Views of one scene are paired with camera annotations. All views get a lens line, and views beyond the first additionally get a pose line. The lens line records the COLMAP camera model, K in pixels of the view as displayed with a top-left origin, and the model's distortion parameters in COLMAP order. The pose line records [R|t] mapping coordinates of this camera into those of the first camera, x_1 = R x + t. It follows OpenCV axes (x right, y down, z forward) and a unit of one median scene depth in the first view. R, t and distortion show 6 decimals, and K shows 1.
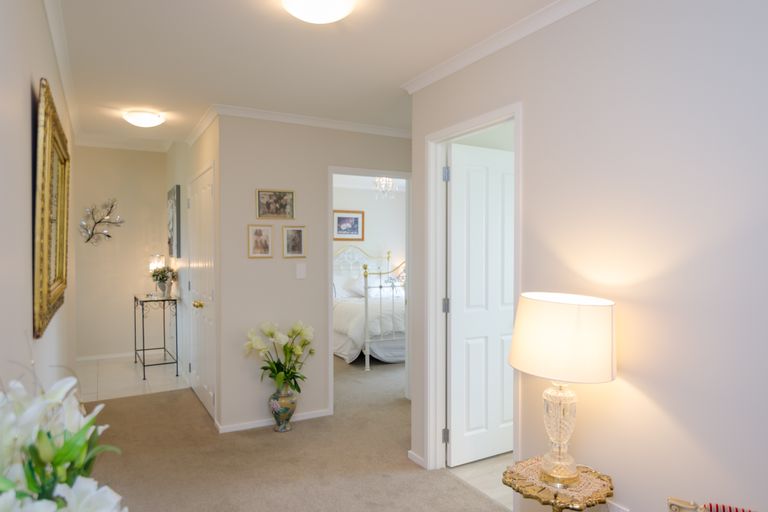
lens RADIAL K [[496.0, 0, 384.0], [0, 496.0, 256.0], [0, 0, 1]] dist [0.000024, -0.000008]
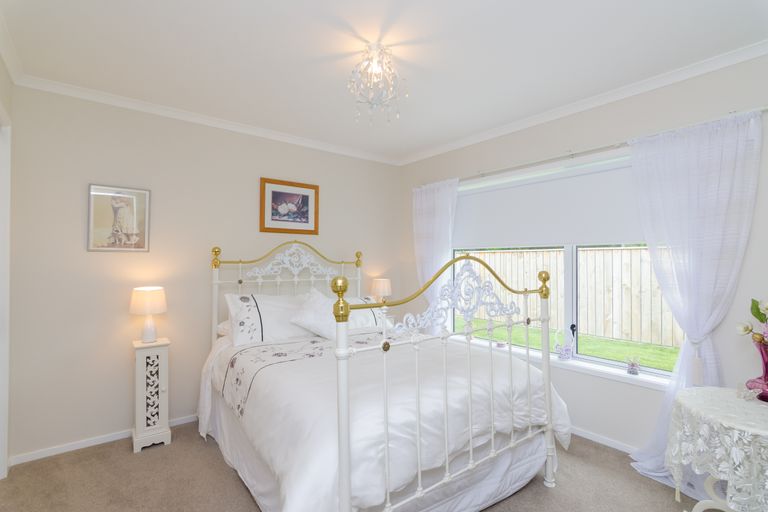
lens RADIAL K [[373.9, 0, 384.0], [0, 373.9, 256.0], [0, 0, 1]] dist [0.001112, 0.000199]
pose [[0.987082, 0.004604, 0.160151, -0.036496], [-0.001069, 0.999754, -0.022153, 0.006147], [-0.160213, 0.021696, 0.986844, 0.583240]]
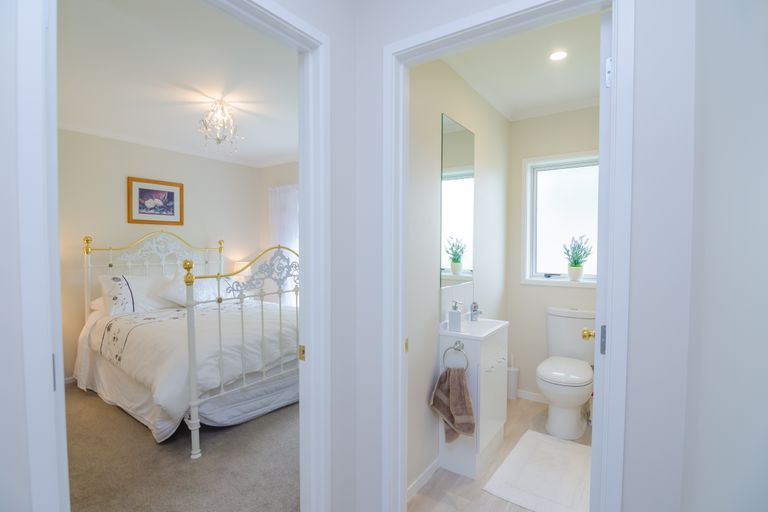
lens RADIAL K [[376.3, 0, 384.0], [0, 376.3, 256.0], [0, 0, 1]] dist [-0.011501, -0.000438]
pose [[0.898959, -0.011196, 0.437889, -0.018881], [0.001650, 0.999753, 0.022176, 0.002605], [-0.438029, -0.019213, 0.898755, 0.416879]]
